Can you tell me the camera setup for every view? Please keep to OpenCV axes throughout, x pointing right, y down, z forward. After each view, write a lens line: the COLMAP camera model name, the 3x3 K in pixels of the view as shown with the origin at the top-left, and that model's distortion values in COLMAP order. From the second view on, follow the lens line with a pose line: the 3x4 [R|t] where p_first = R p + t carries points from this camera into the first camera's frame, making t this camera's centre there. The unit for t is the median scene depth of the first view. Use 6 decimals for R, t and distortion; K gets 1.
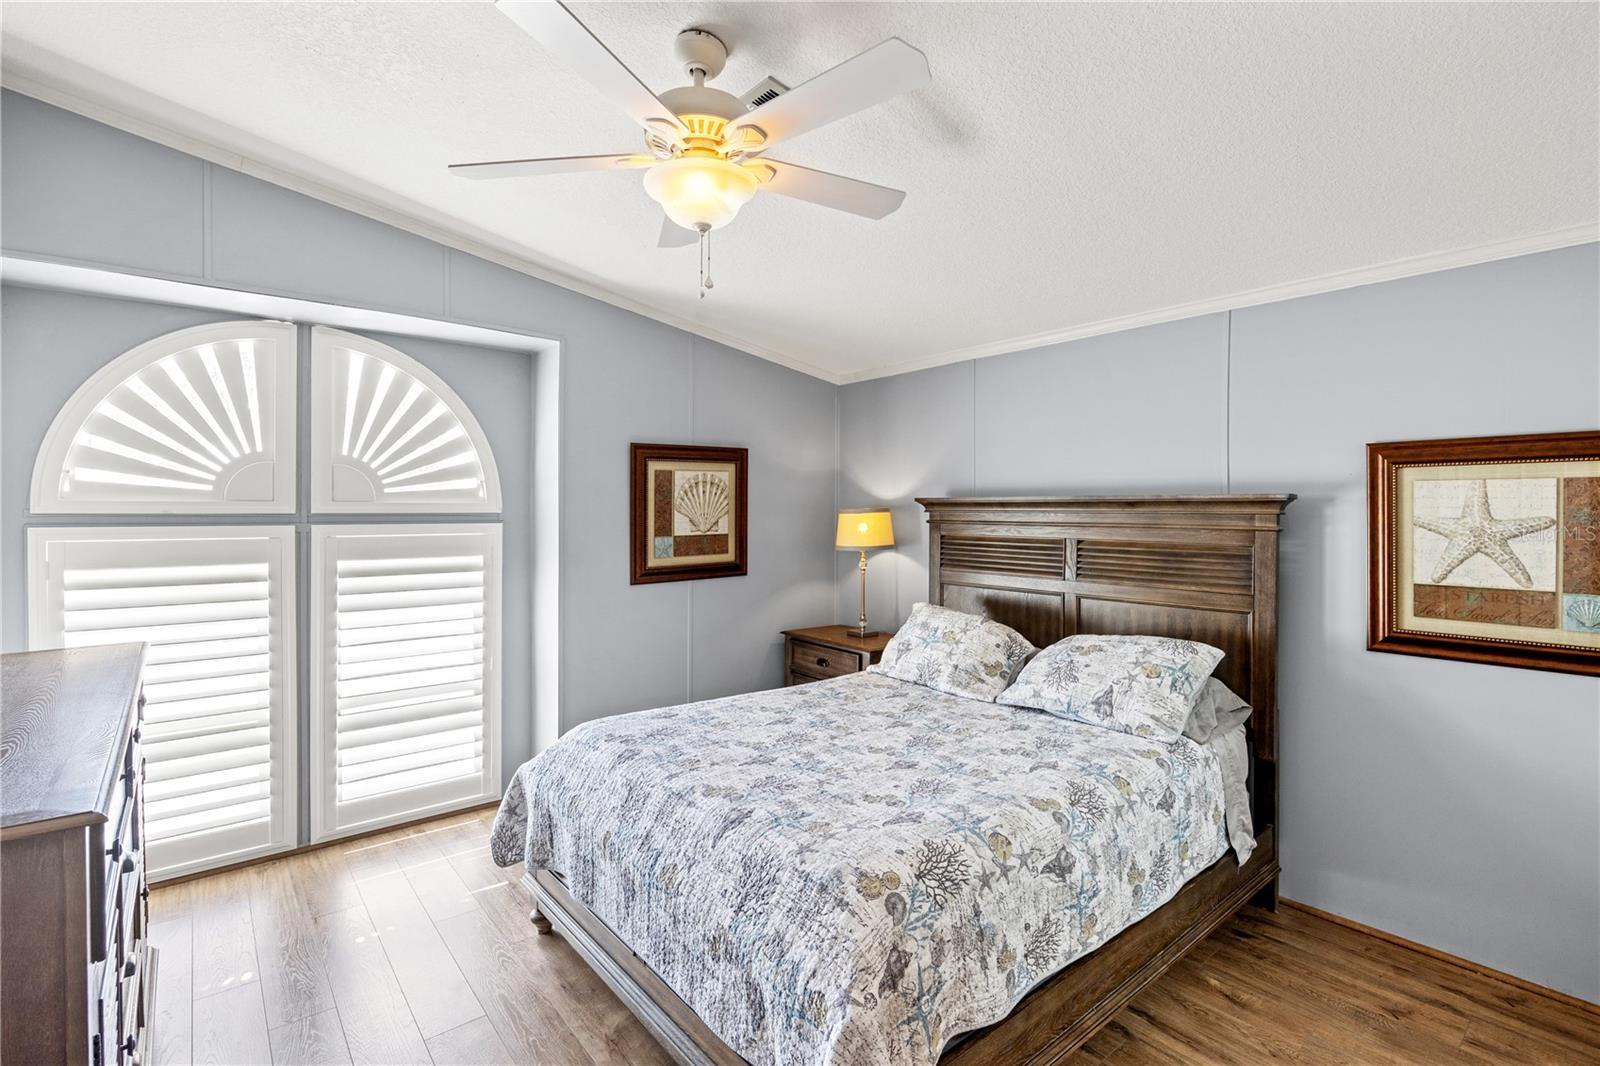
lens RADIAL K [[742.4, 0, 798.1], [0, 742.4, 514.0], [0, 0, 1]] dist [-0.020482, -0.000172]
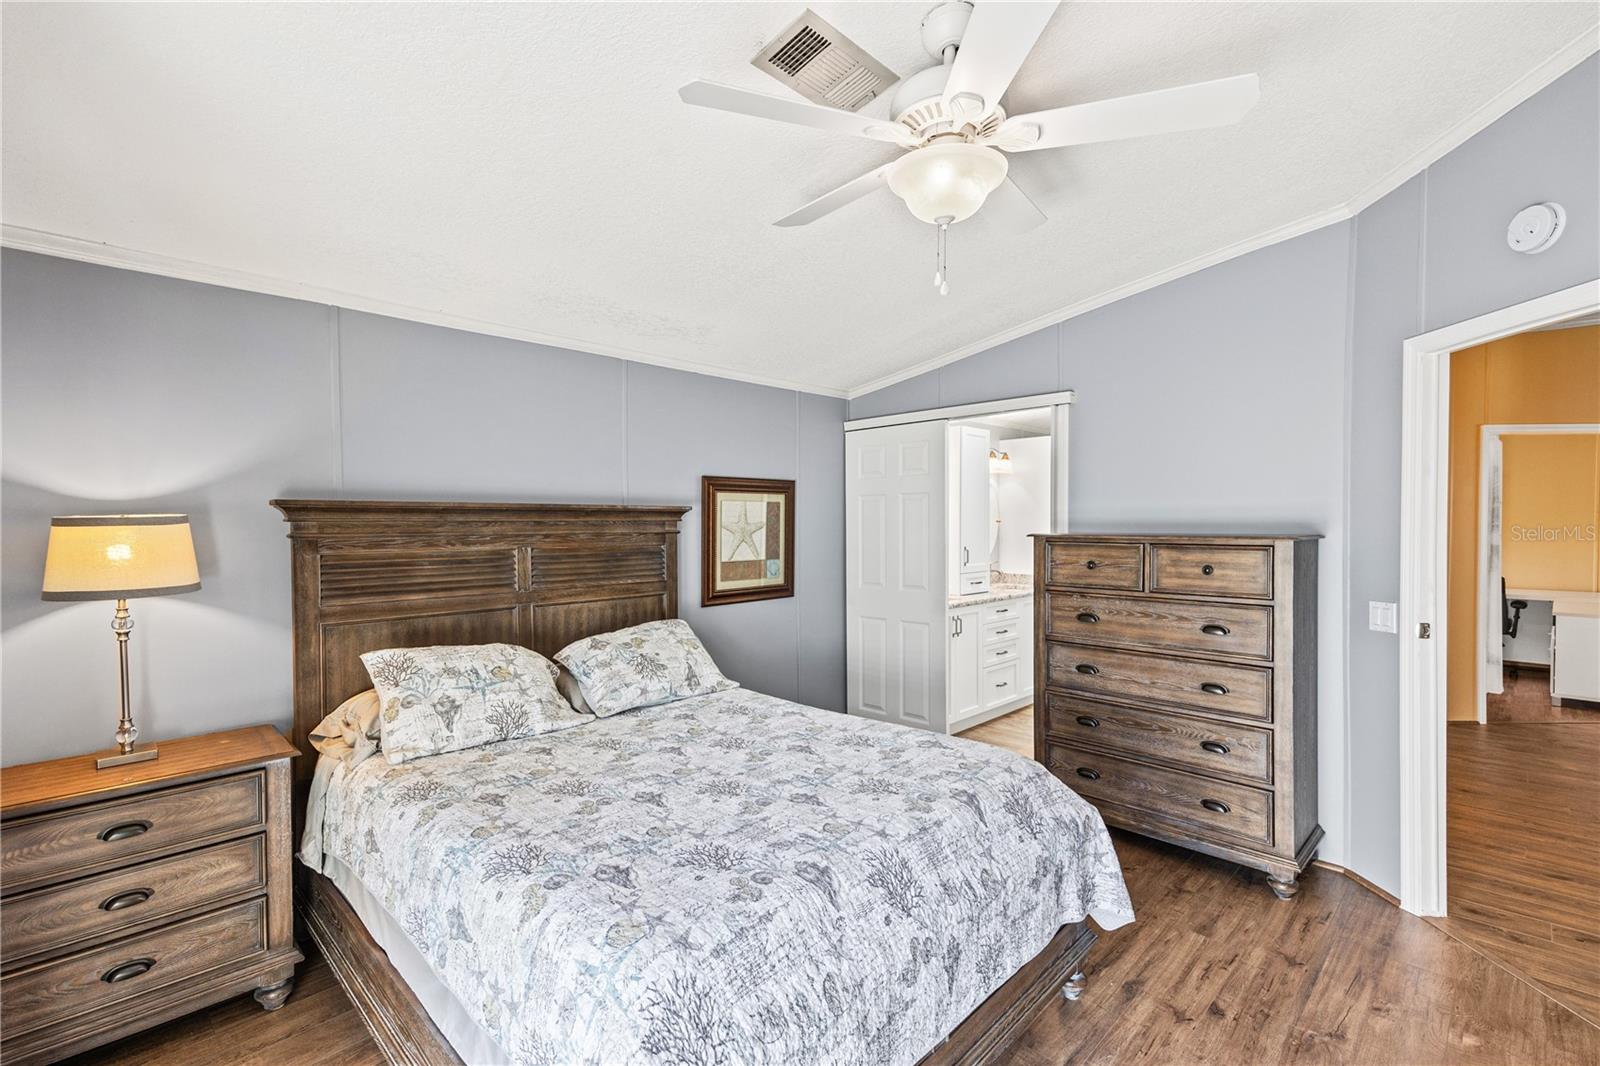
lens RADIAL K [[718.0, 0, 800.0], [0, 718.0, 533.0], [0, 0, 1]] dist [-0.000381, -0.000065]
pose [[-0.099542, -0.017473, 0.994880, -0.683152], [0.010245, 0.999775, 0.018585, 0.000207], [-0.994981, 0.012043, -0.099340, 0.832812]]
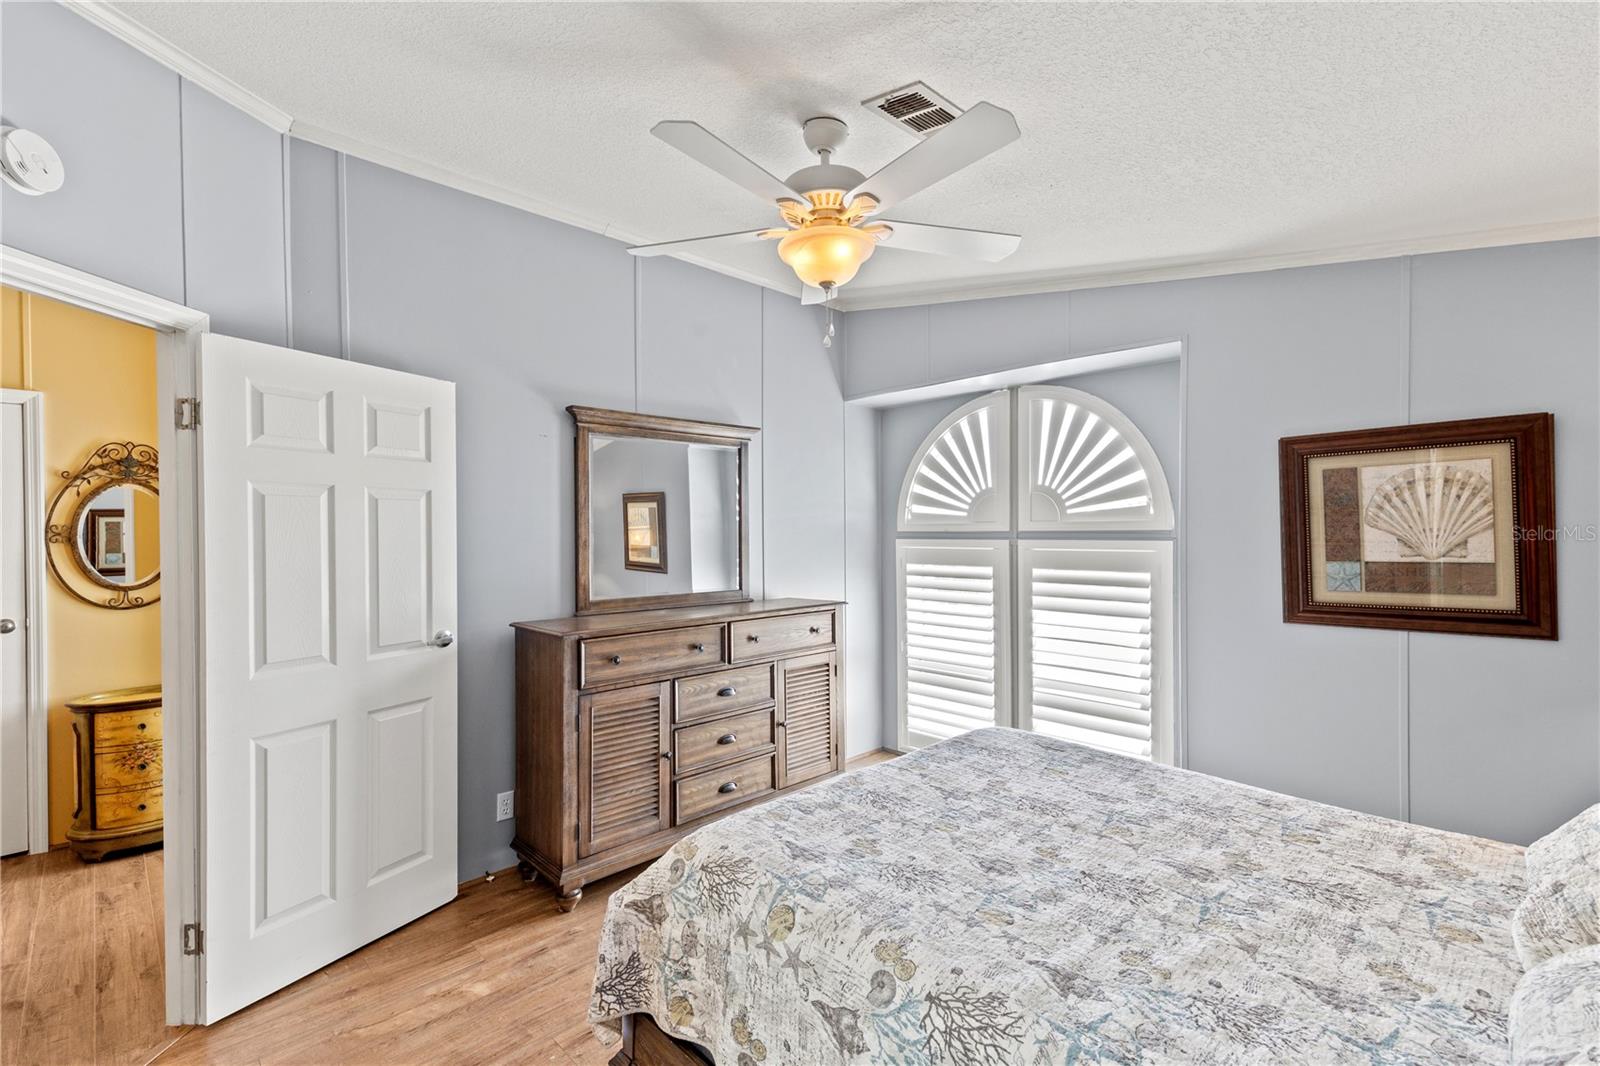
lens RADIAL K [[723.0, 0, 791.9], [0, 723.0, 526.5], [0, 0, 1]] dist [0.026751, 0.000007]
pose [[0.055745, -0.008015, -0.998413, 0.660549], [0.005538, 0.999955, -0.007718, -0.000953], [0.998430, -0.005099, 0.055786, 0.570069]]
